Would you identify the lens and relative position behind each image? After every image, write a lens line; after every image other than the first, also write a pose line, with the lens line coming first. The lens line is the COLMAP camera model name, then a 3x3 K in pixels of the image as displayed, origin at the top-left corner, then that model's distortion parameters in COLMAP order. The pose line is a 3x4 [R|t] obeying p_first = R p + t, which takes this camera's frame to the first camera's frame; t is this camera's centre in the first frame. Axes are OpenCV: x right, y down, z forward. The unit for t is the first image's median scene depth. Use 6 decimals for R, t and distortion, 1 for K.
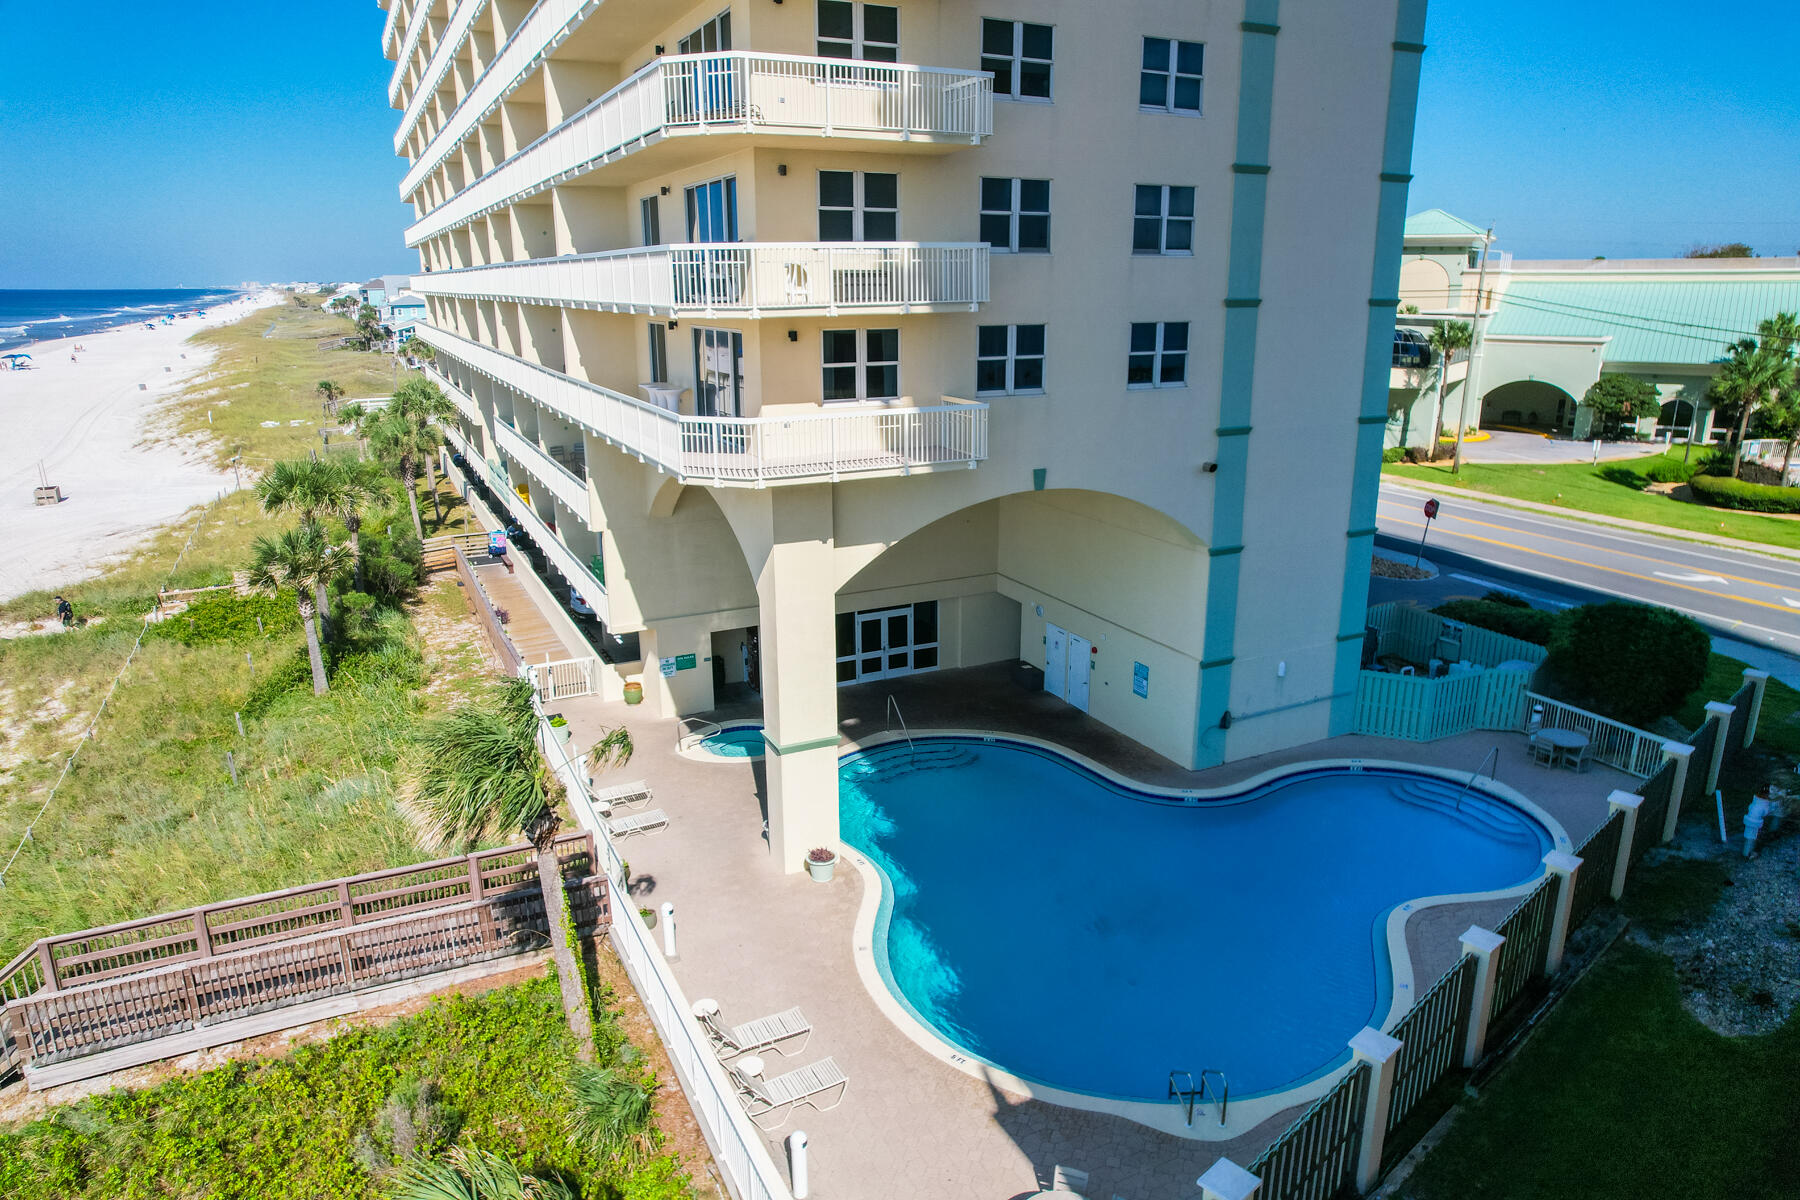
lens RADIAL K [[1166.7, 0, 900.6], [0, 1166.7, 604.6], [0, 0, 1]] dist [-0.008830, 0.000590]
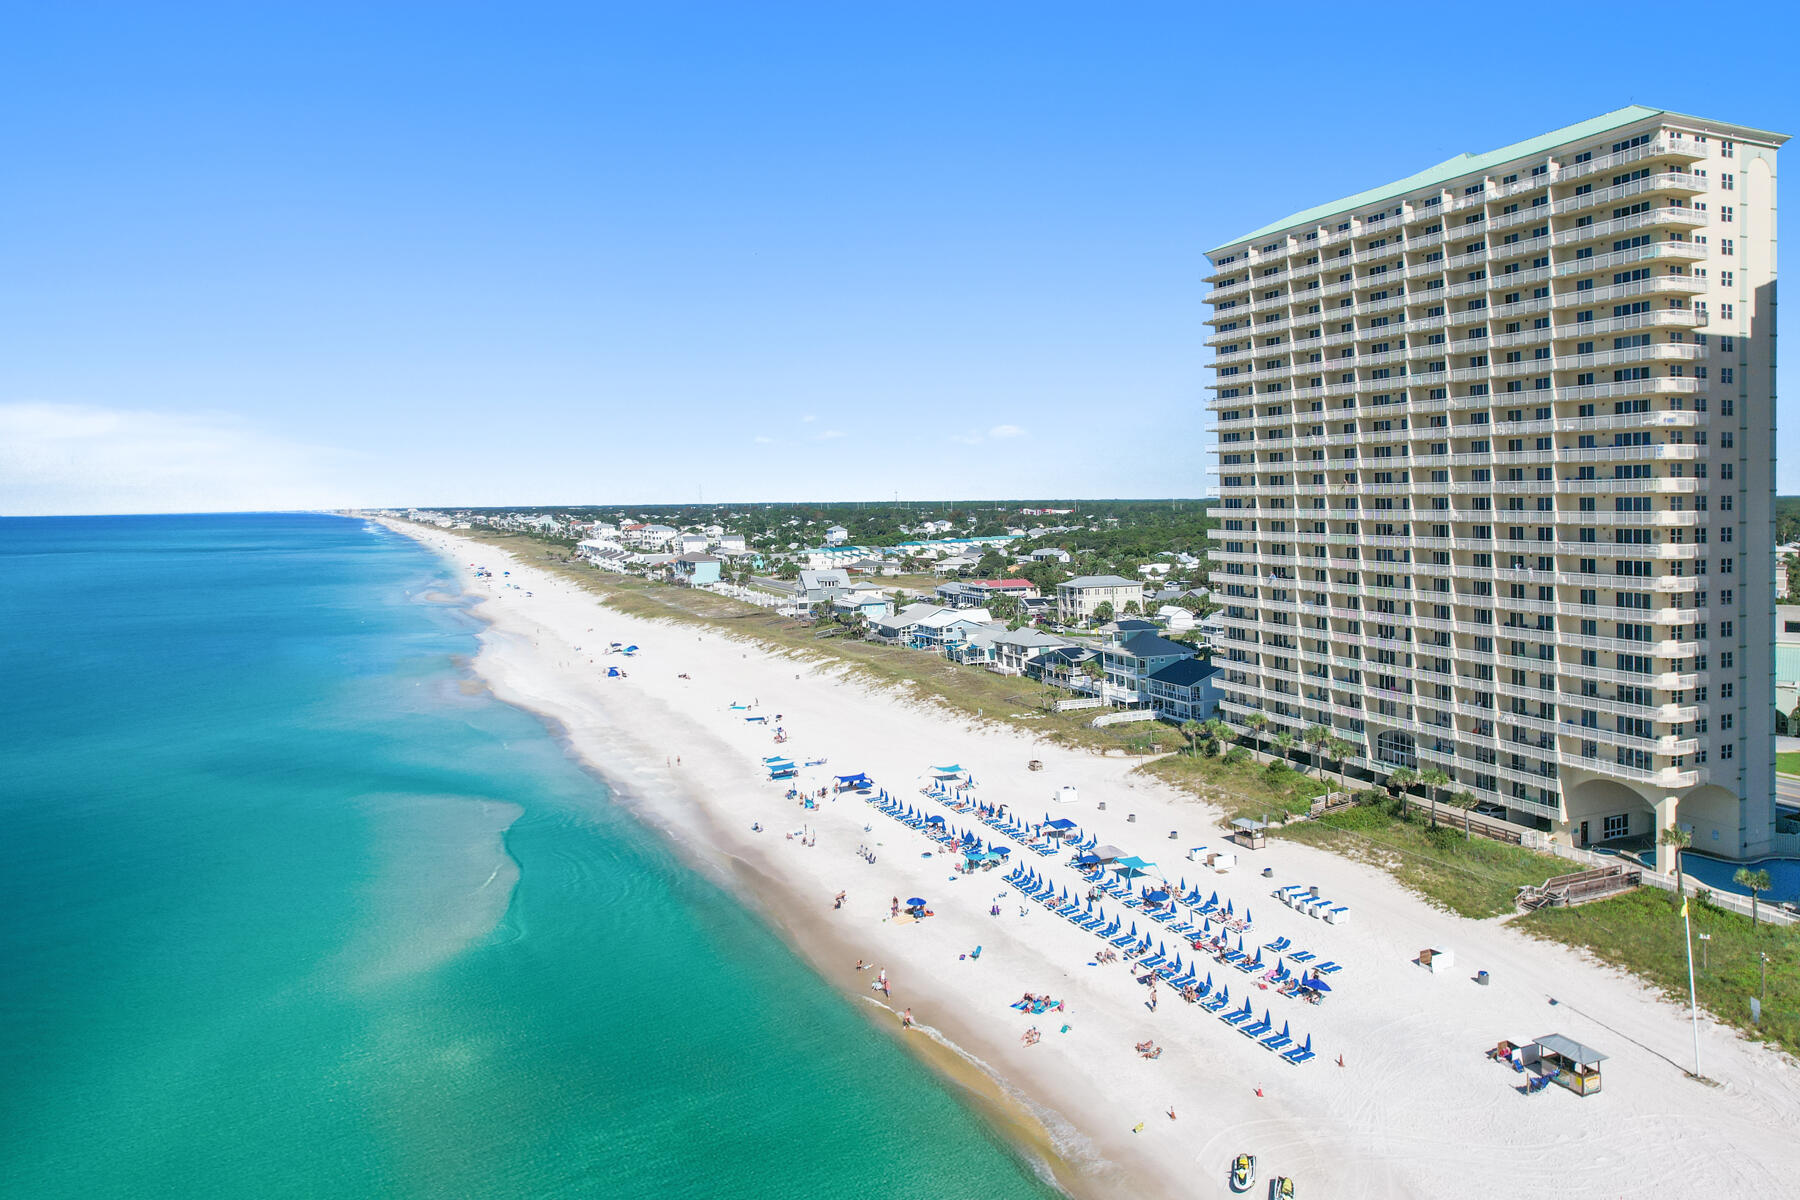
lens RADIAL K [[1166.7, 0, 911.2], [0, 1166.7, 601.2], [0, 0, 1]] dist [-0.008830, 0.000590]
pose [[0.997382, -0.012545, -0.071220, -2.225121], [-0.001628, 0.980694, -0.195540, 0.067793], [0.072299, 0.195144, 0.978106, -3.152176]]
